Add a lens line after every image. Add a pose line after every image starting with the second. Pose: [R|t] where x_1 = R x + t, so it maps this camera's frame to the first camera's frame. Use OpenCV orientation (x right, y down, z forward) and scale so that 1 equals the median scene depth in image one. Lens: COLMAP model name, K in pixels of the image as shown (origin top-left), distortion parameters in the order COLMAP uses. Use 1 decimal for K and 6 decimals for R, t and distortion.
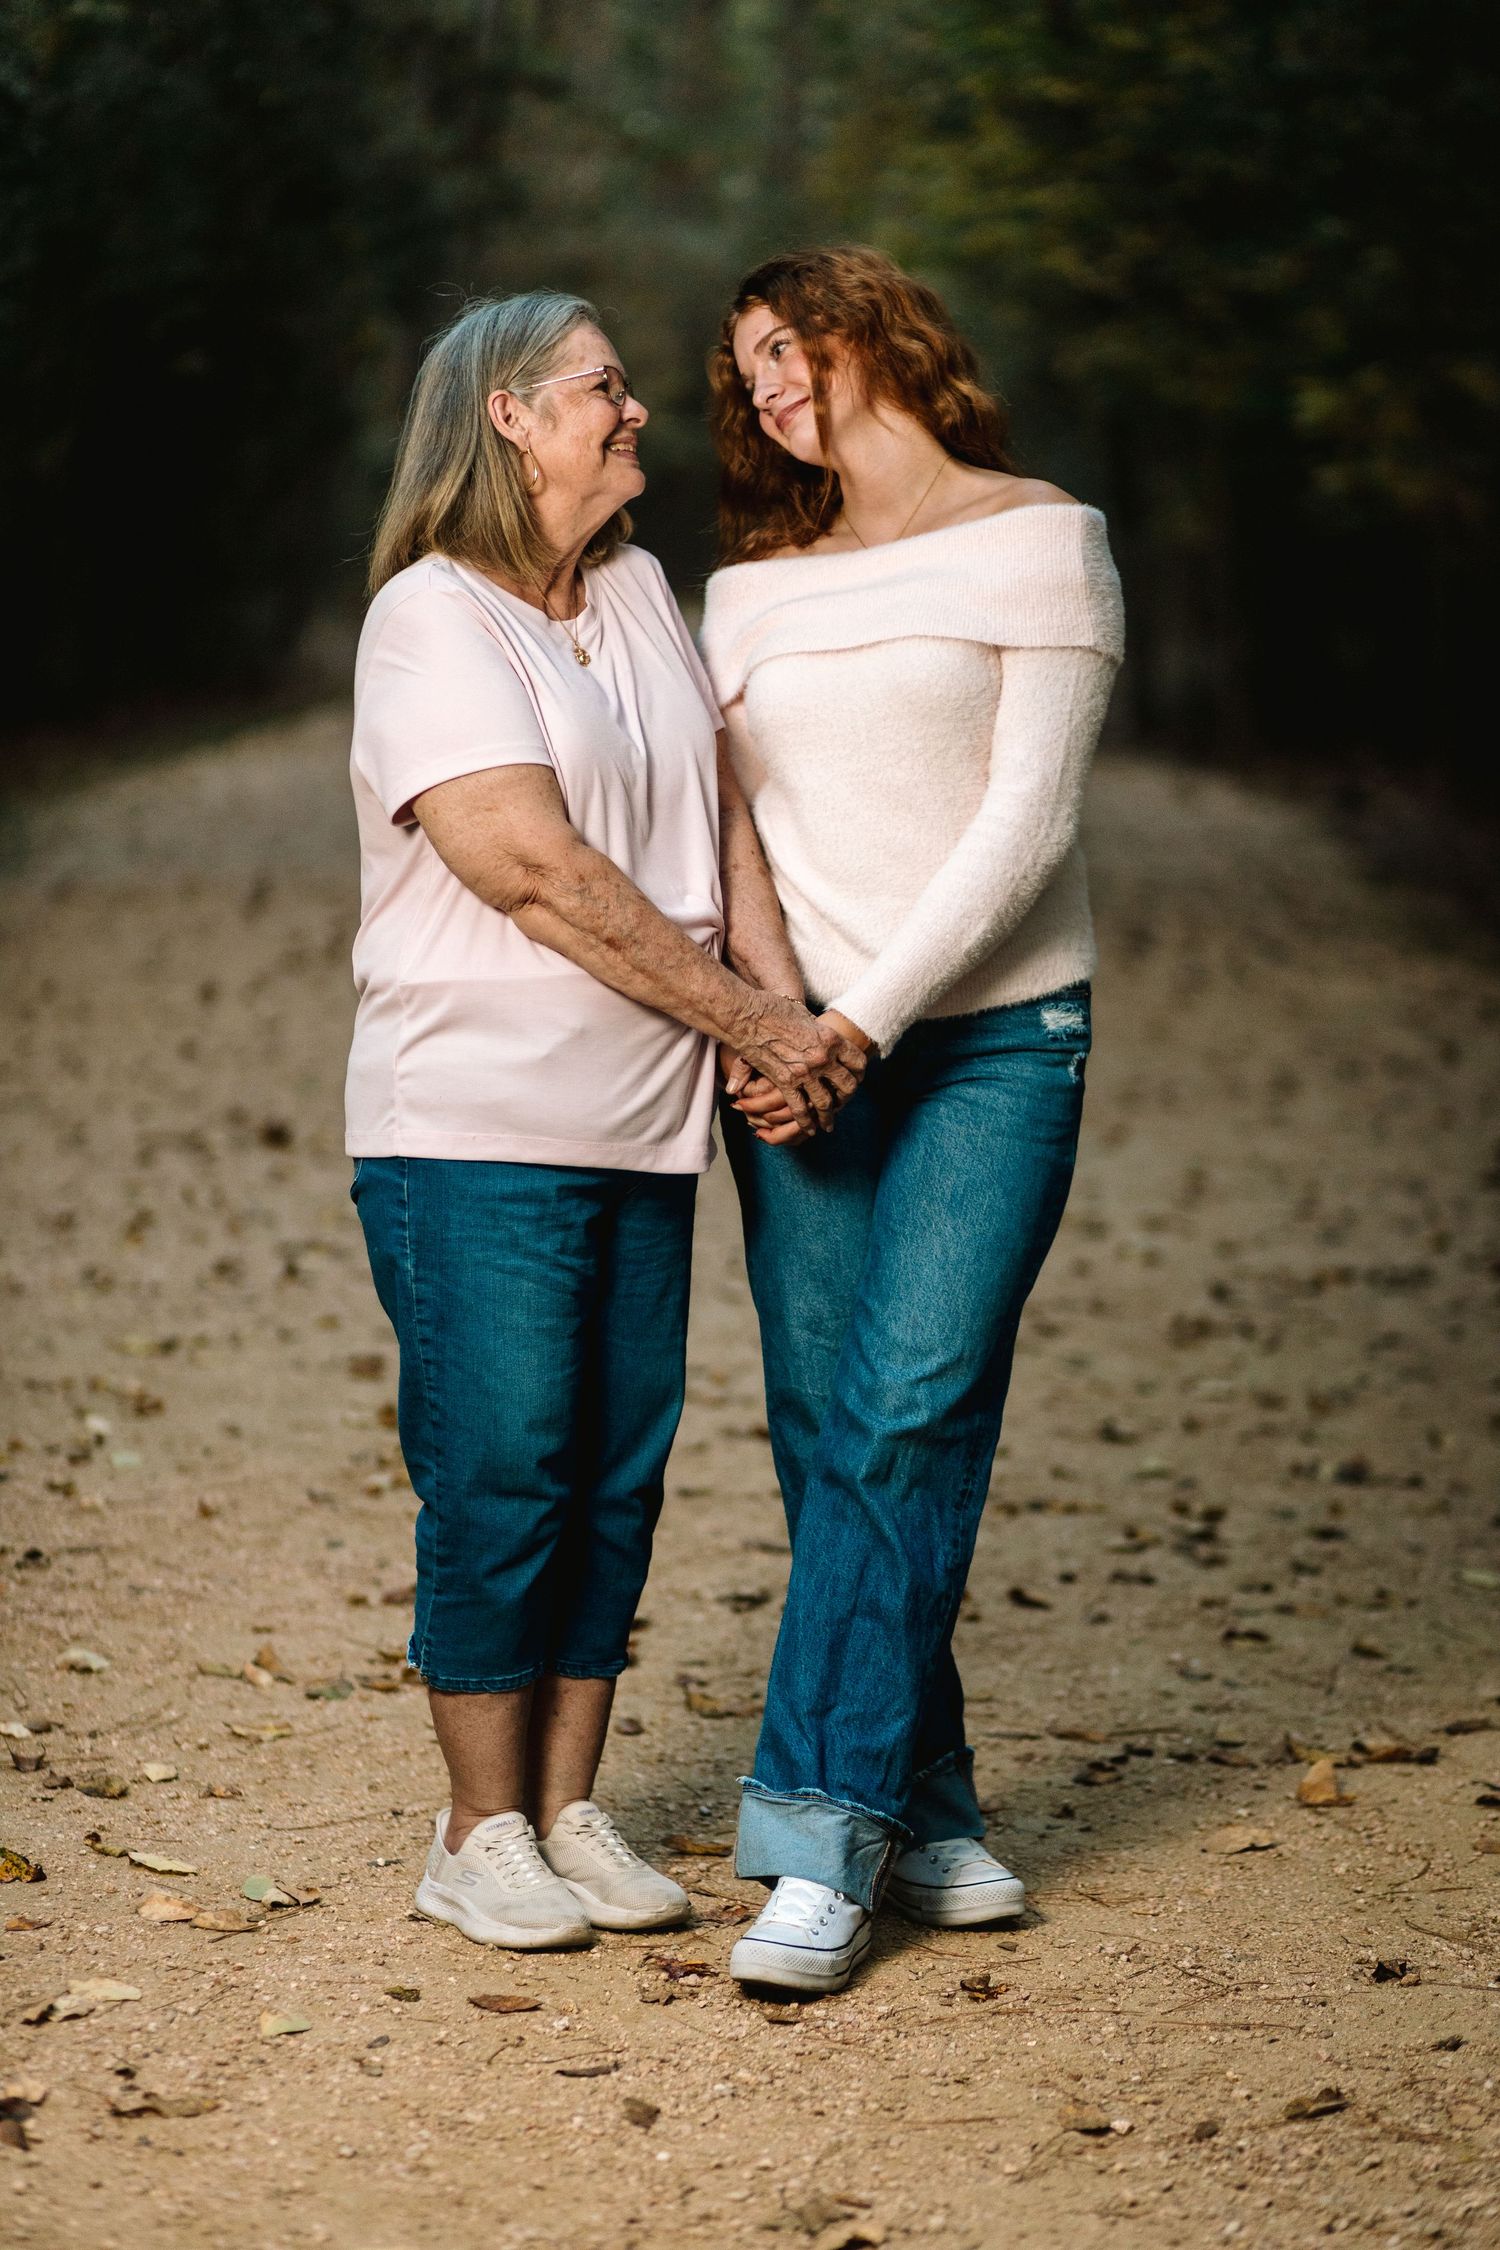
lens RADIAL K [[5324.0, 0, 750.0], [0, 5324.0, 1125.0], [0, 0, 1]] dist [0.044941, -0.219761]
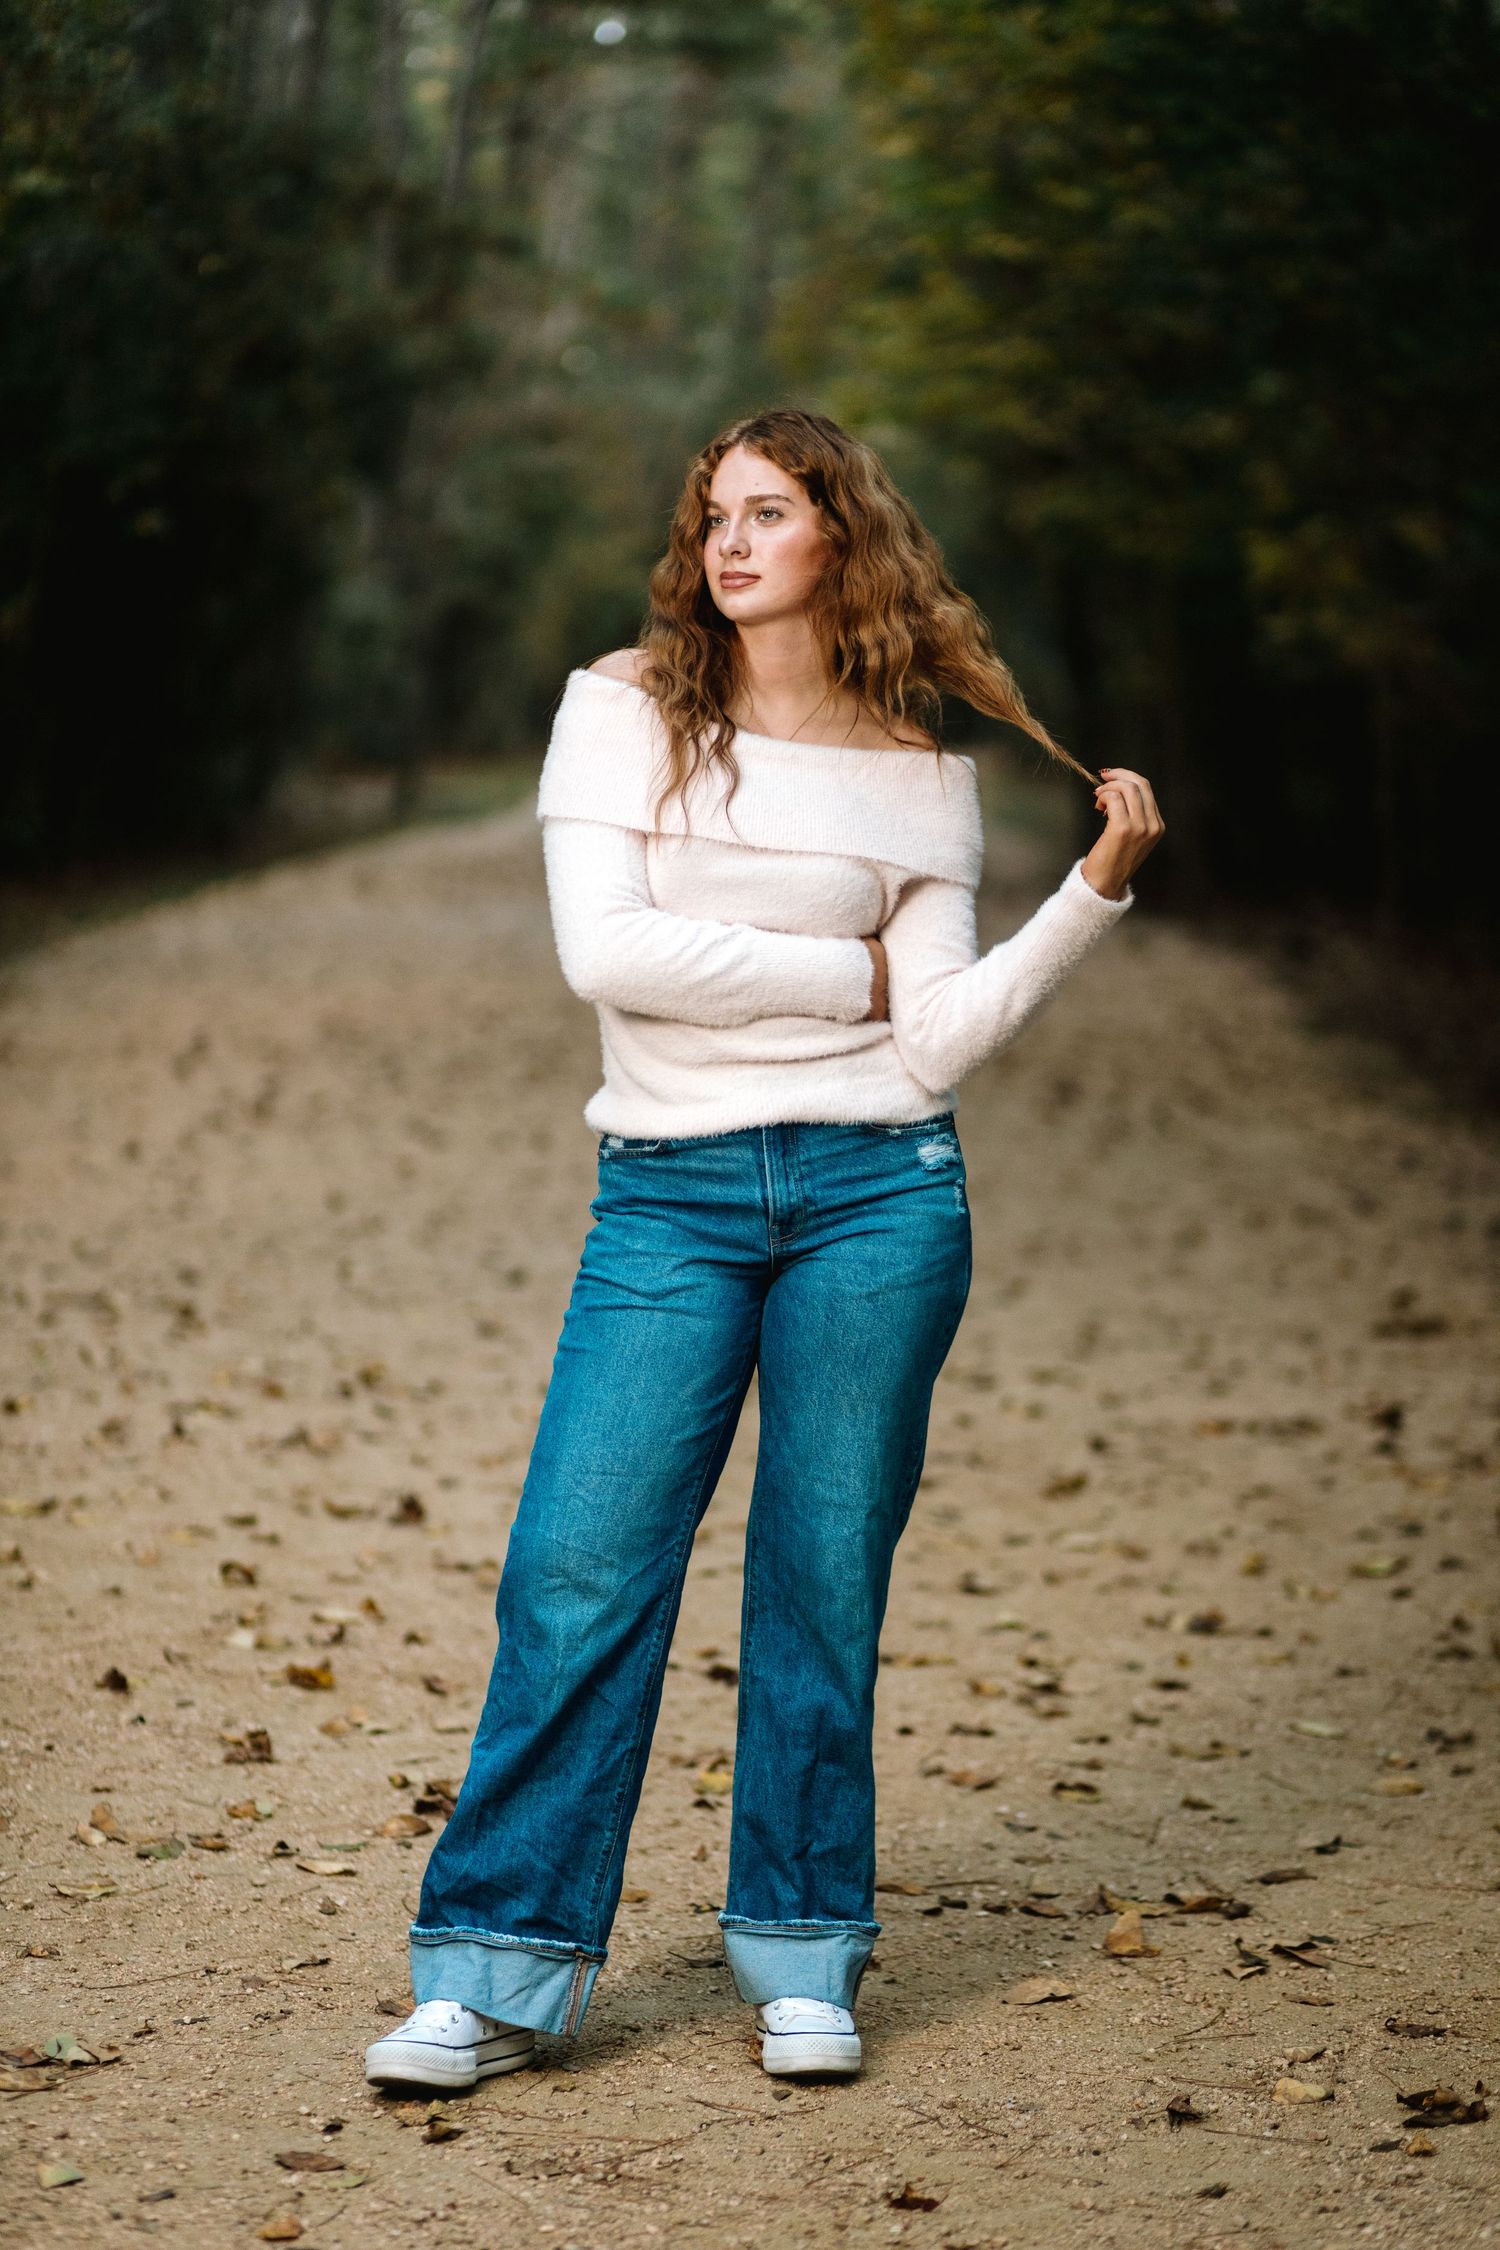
lens RADIAL K [[5324.0, 0, 750.0], [0, 5324.0, 1125.0], [0, 0, 1]] dist [0.044941, -0.219761]
pose [[0.999969, -0.007811, 0.000513, 0.033813], [0.007822, 0.999590, -0.027535, -0.002839], [-0.000298, 0.027538, 0.999621, -0.017256]]
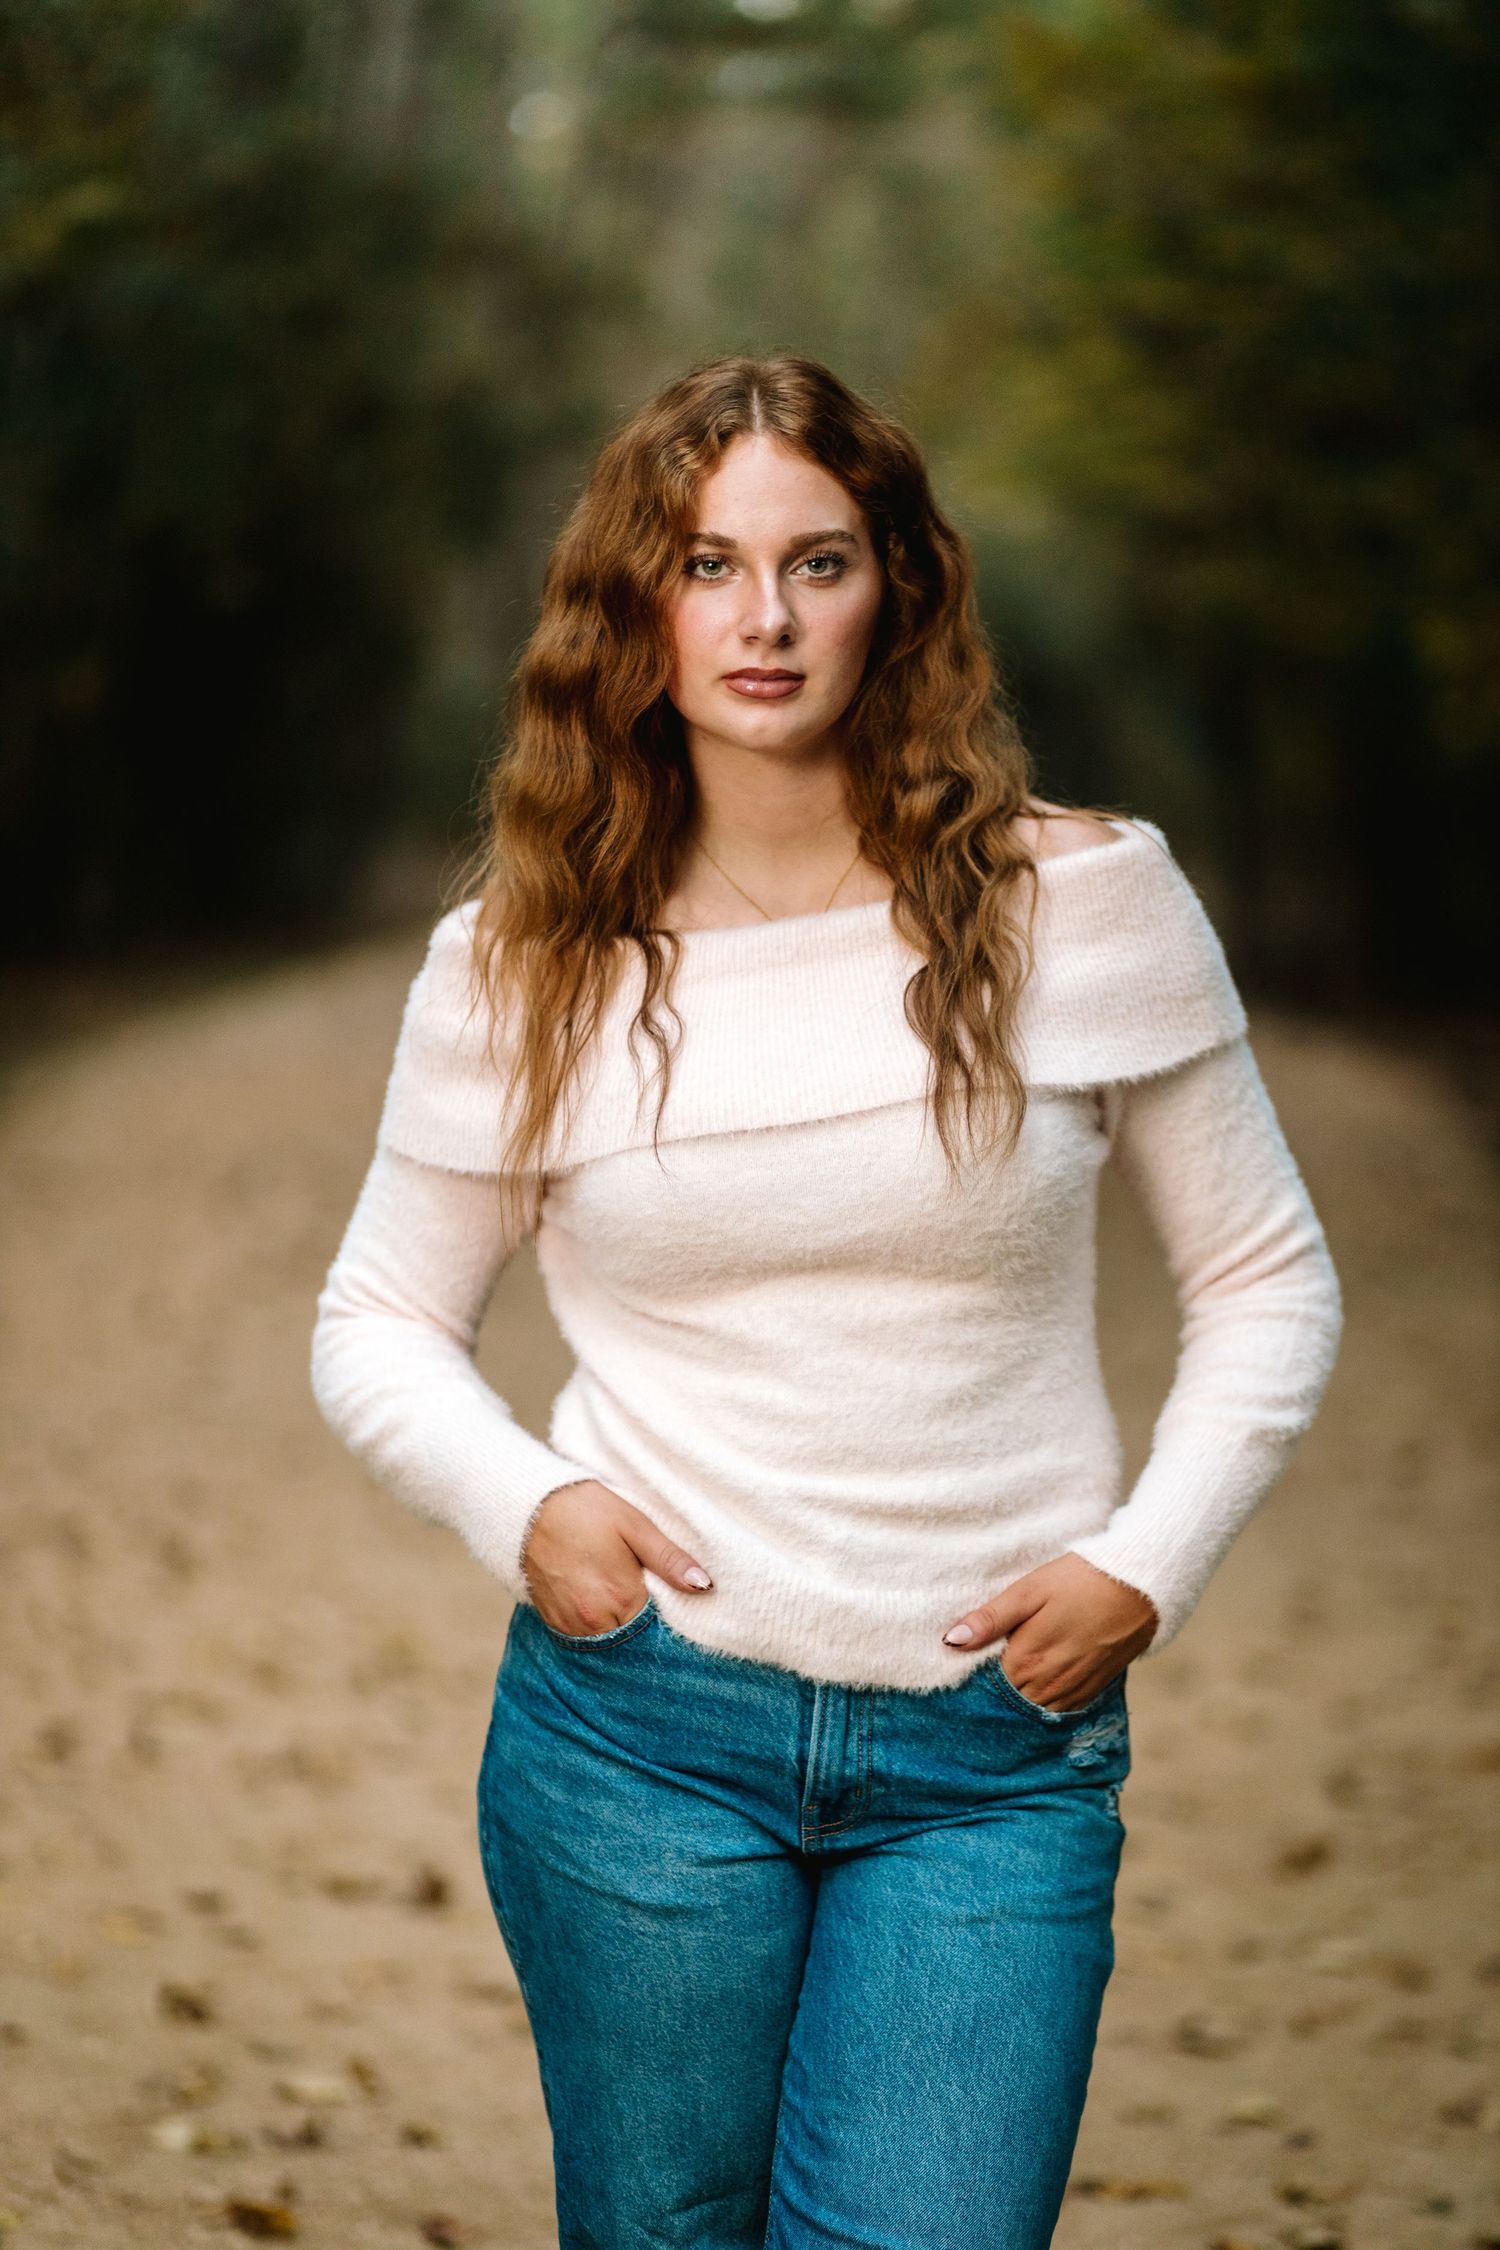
lens RADIAL K [[5306.4, 0, 750.0], [0, 5306.4, 1125.0], [0, 0, 1]] dist [0.052879, -0.276809]
pose [[0.999749, 0.009625, -0.020214, 0.026087], [-0.010469, 0.999061, -0.042040, -0.047390], [0.019790, 0.042241, 0.998911, 0.341965]]
